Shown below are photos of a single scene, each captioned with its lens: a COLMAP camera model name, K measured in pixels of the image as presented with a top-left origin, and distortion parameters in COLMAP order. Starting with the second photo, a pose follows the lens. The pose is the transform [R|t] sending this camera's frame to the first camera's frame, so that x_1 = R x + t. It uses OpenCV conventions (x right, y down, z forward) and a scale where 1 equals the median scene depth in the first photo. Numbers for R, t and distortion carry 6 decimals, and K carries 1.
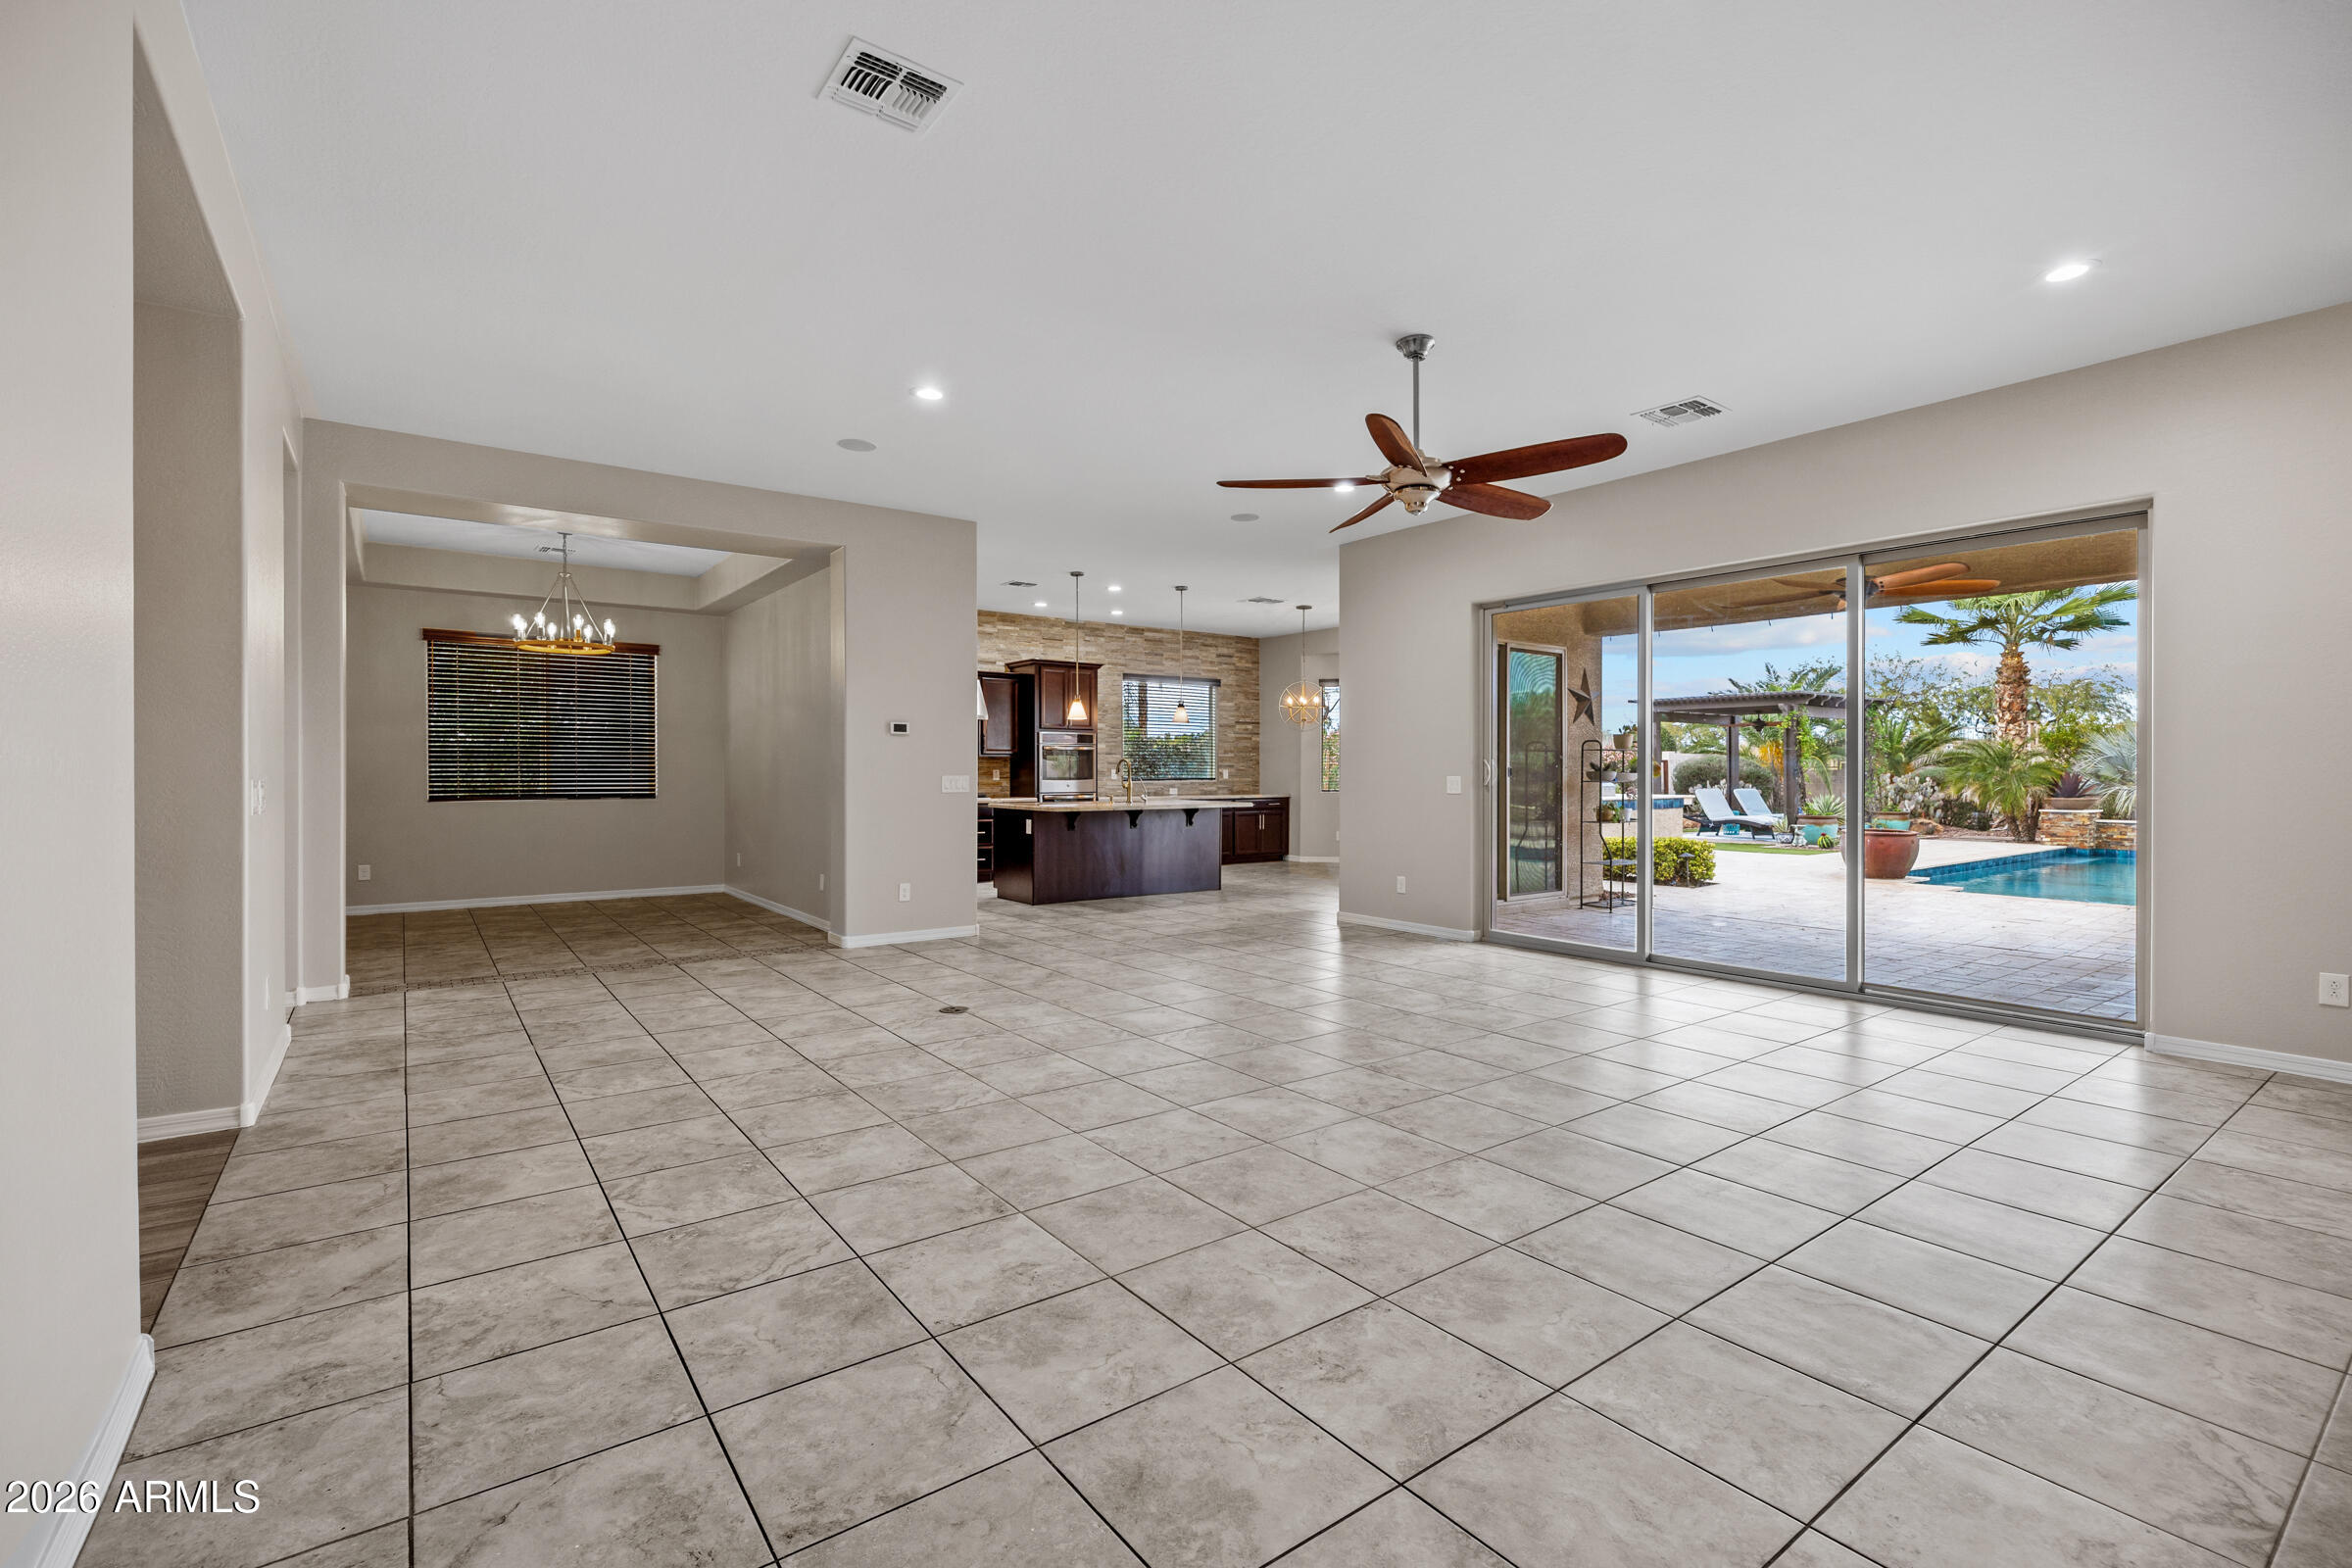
lens RADIAL K [[1065.9, 0, 1177.6], [0, 1065.9, 775.7], [0, 0, 1]] dist [-0.006837, 0.001378]
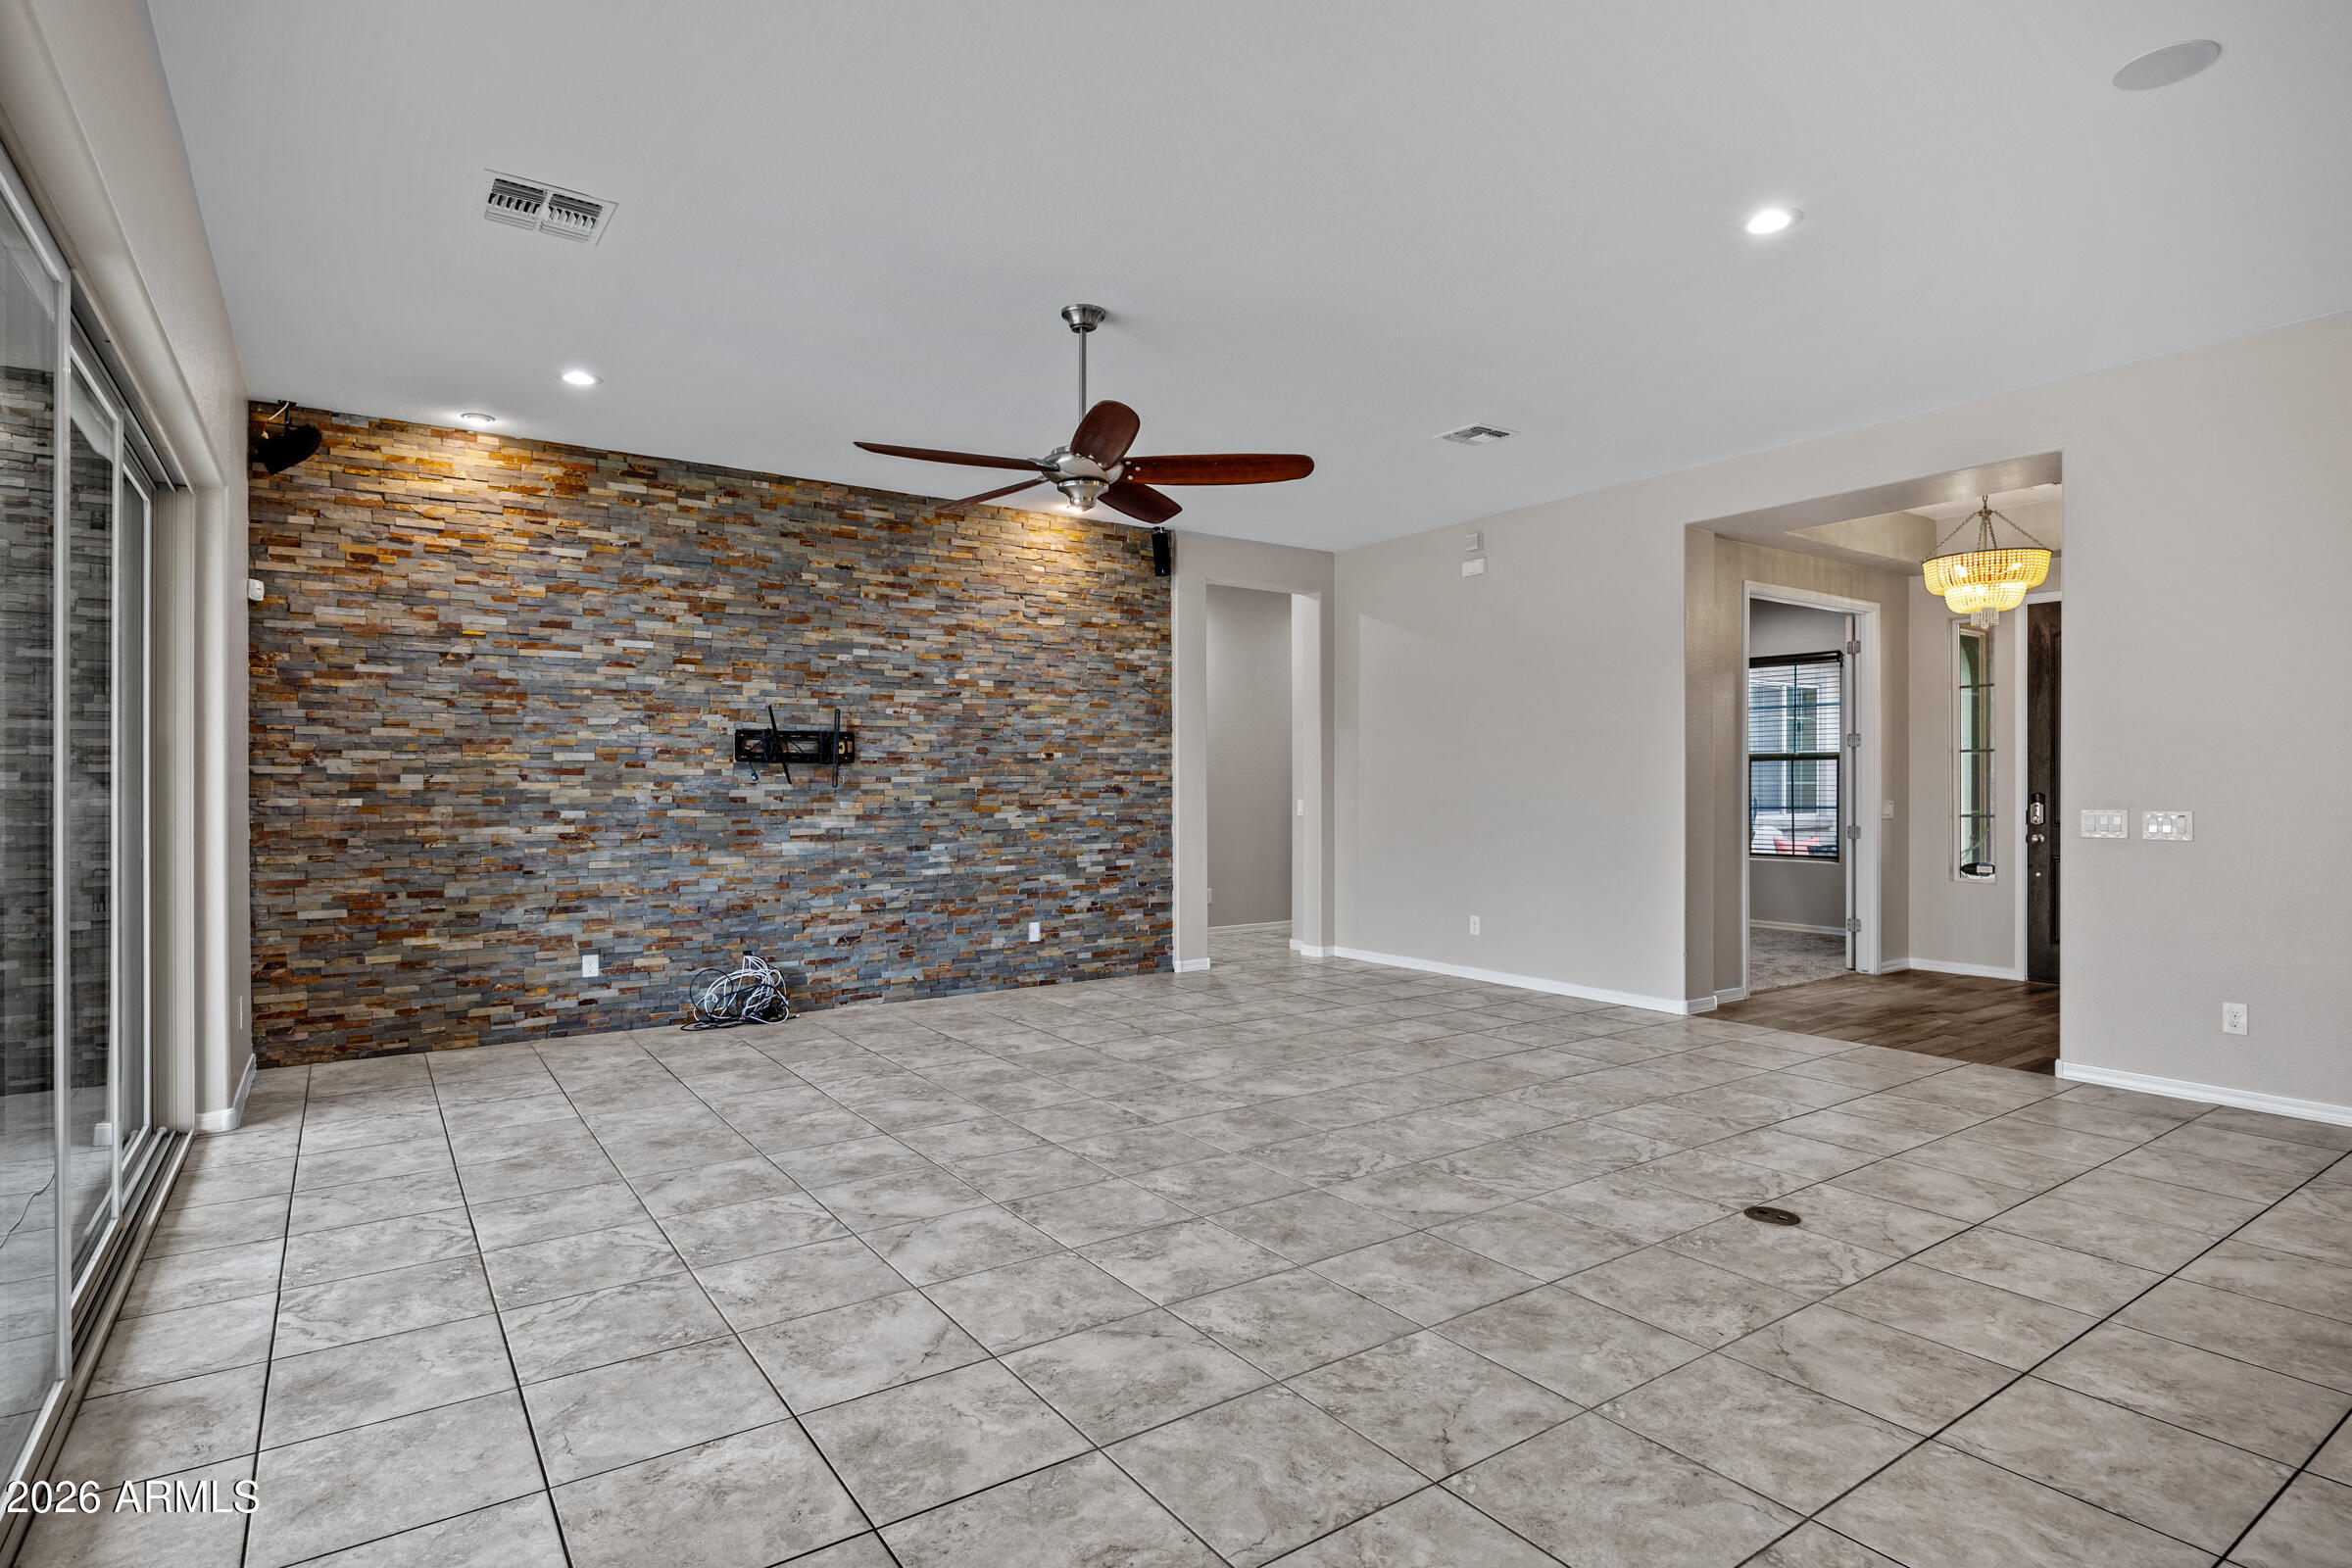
lens RADIAL K [[1193.2, 0, 1145.2], [0, 1193.2, 790.2], [0, 0, 1]] dist [-0.010220, 0.000271]
pose [[-0.998005, 0.000374, 0.063136, 0.095305], [0.000914, 0.999963, 0.008525, -0.021517], [-0.063131, 0.008565, -0.997969, 1.680421]]
